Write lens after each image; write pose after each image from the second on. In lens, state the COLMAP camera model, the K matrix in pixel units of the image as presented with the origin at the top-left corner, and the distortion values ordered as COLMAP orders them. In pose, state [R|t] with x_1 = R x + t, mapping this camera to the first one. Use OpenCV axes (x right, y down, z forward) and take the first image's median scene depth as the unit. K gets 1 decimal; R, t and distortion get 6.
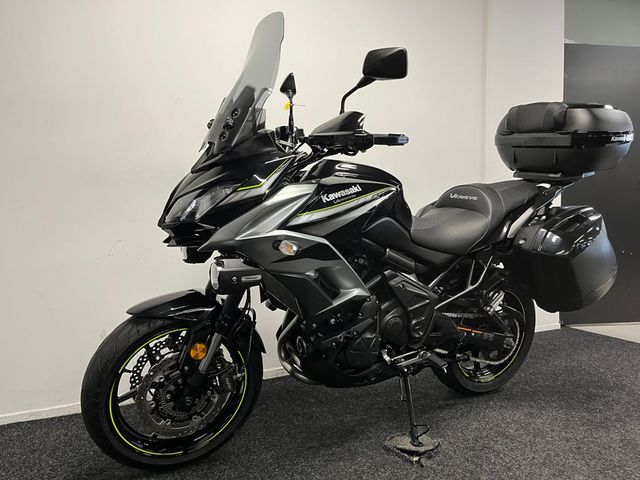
lens RADIAL K [[480.5, 0, 323.1], [0, 480.5, 238.8], [0, 0, 1]] dist [0.054468, -0.068256]
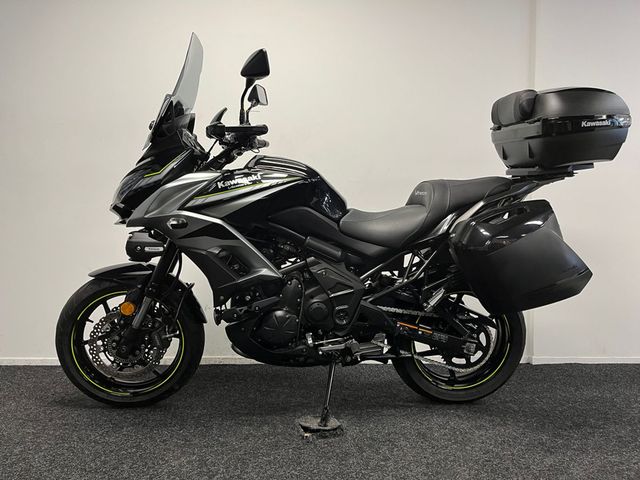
lens RADIAL K [[480.5, 0, 319.5], [0, 480.5, 242.3], [0, 0, 1]] dist [0.054468, -0.068256]
pose [[0.923253, 0.027404, -0.383215, 0.606789], [-0.047157, 0.997994, -0.042246, 0.083156], [0.381289, 0.057075, 0.922693, 0.024781]]
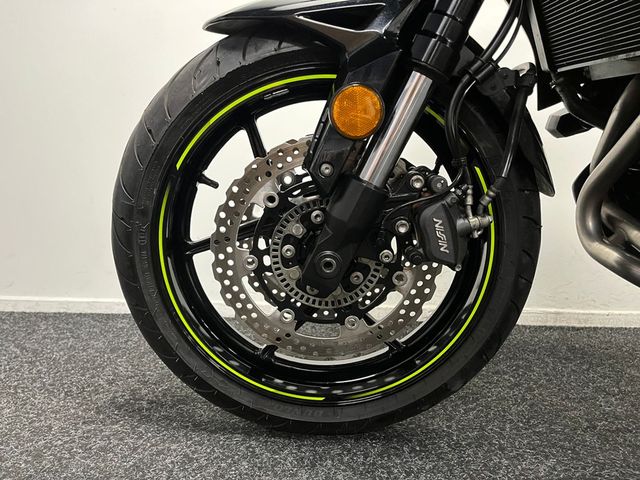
lens RADIAL K [[480.5, 0, 319.2], [0, 480.5, 242.8], [0, 0, 1]] dist [0.054468, -0.068256]
pose [[0.878611, 0.068464, -0.472606, -0.102954], [-0.054310, 0.997574, 0.043546, 0.281323], [0.474440, -0.012593, 0.880198, 0.620463]]
